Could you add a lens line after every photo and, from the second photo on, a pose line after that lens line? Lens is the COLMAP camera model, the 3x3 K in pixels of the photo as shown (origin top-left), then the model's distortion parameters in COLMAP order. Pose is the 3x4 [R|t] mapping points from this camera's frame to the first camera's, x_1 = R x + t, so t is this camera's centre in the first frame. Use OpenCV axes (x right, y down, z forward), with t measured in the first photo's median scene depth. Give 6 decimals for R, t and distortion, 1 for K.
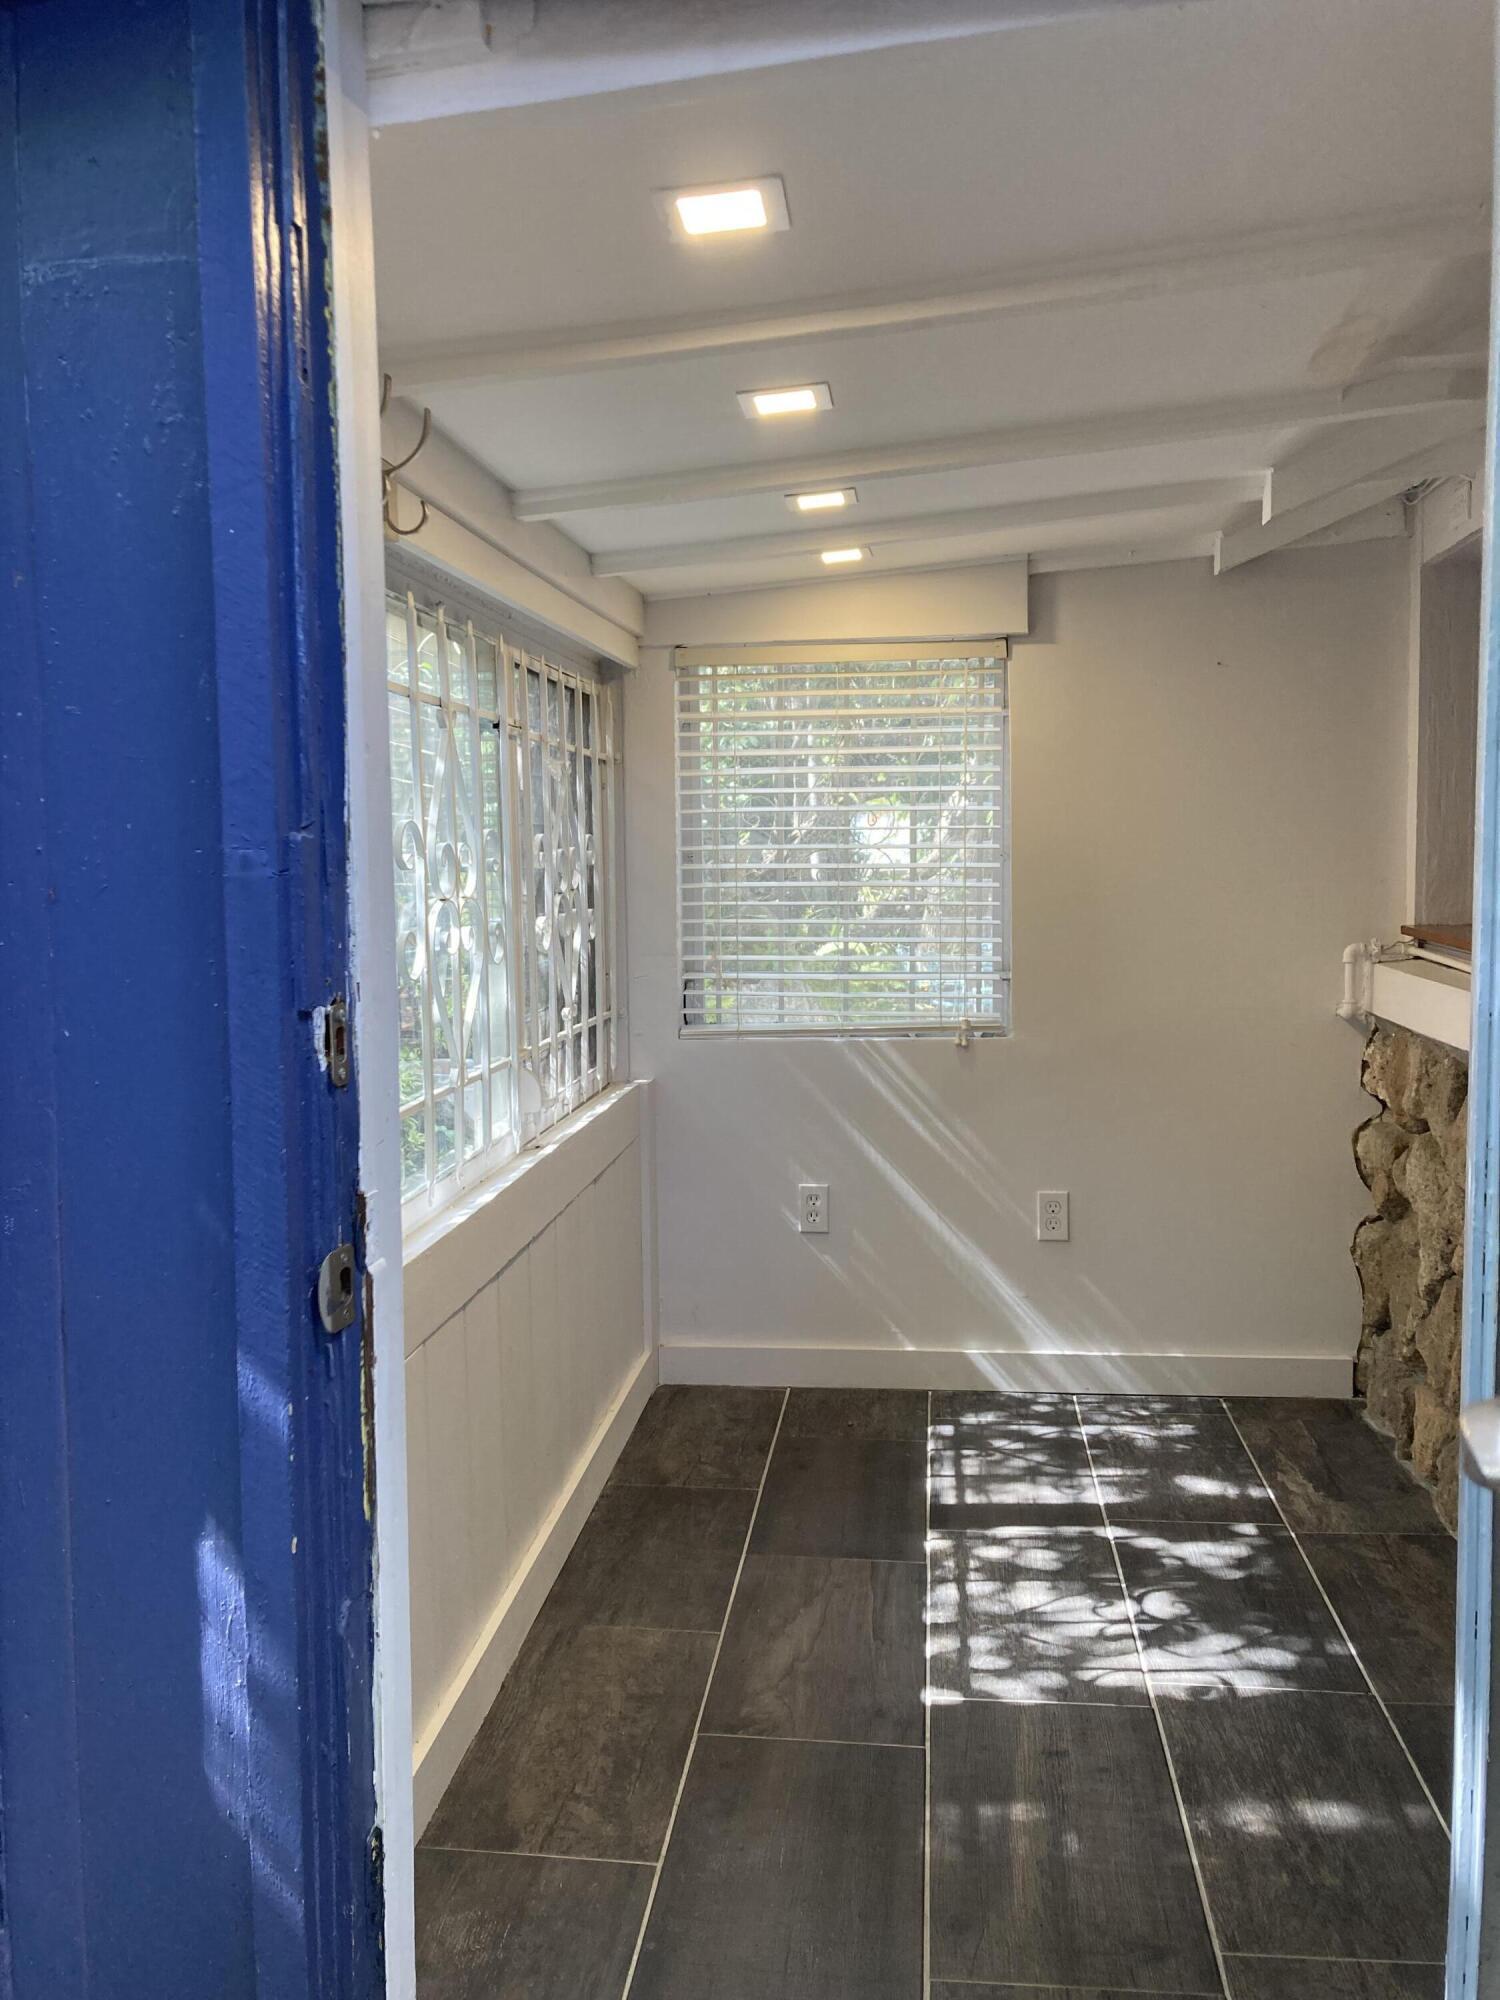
lens RADIAL K [[1650.1, 0, 777.4], [0, 1650.1, 1038.2], [0, 0, 1]] dist [0.058484, -0.062494]
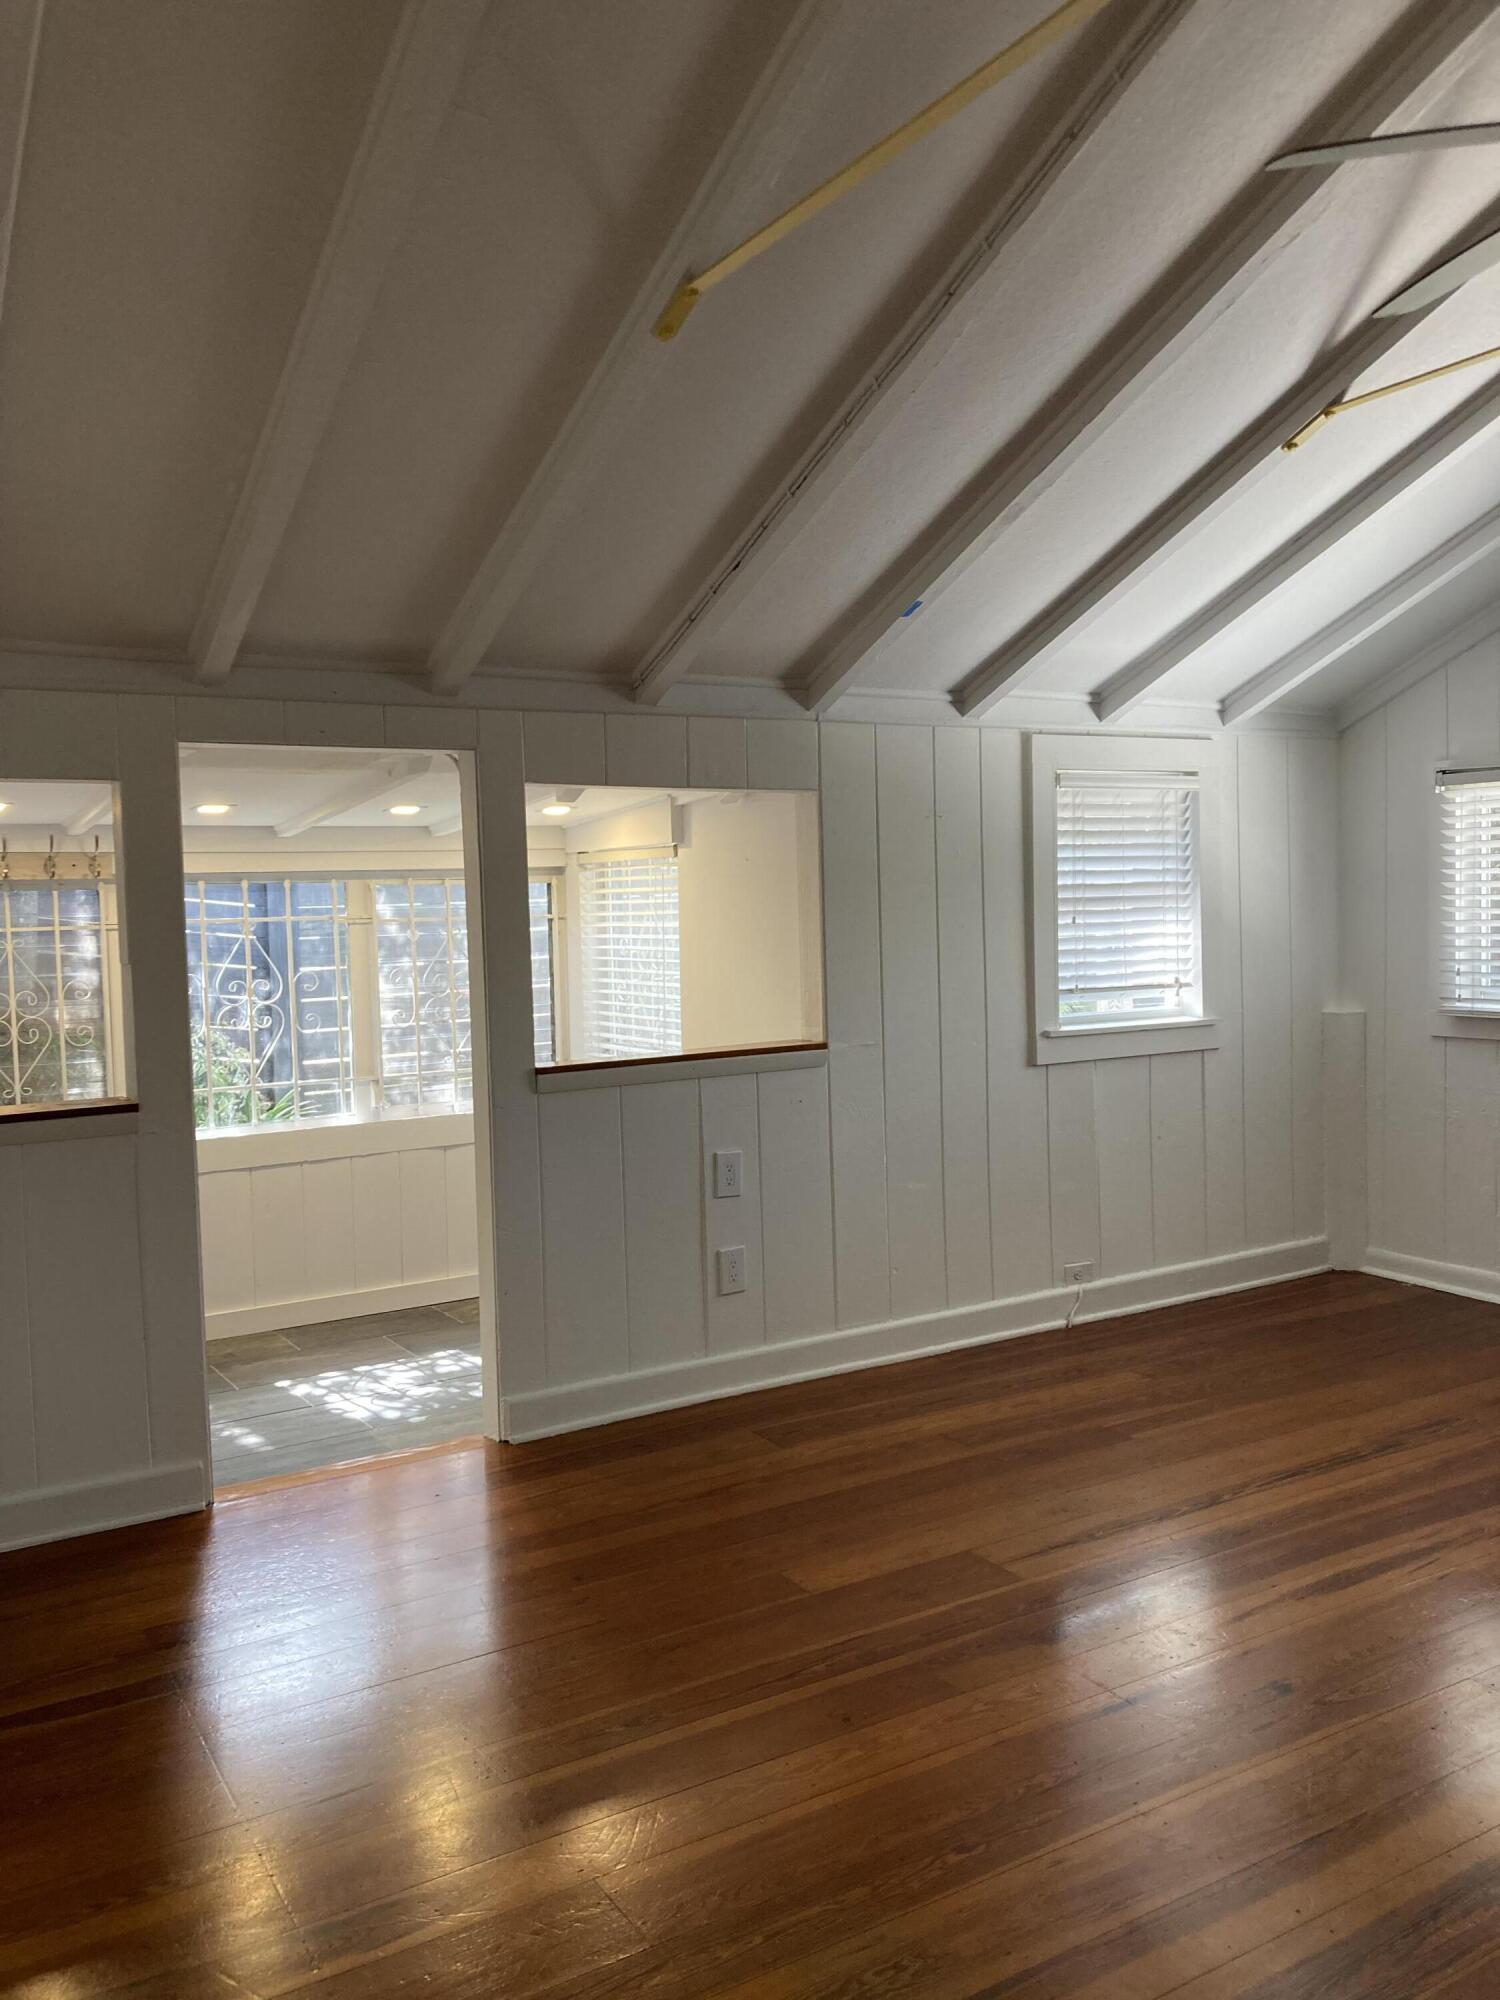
lens RADIAL K [[1650.1, 0, 729.7], [0, 1650.1, 997.7], [0, 0, 1]] dist [0.058484, -0.062494]
pose [[0.607681, 0.035149, -0.793403, 1.989897], [-0.067477, 0.997693, -0.007483, -0.118032], [0.791309, 0.058084, 0.608651, 0.109565]]
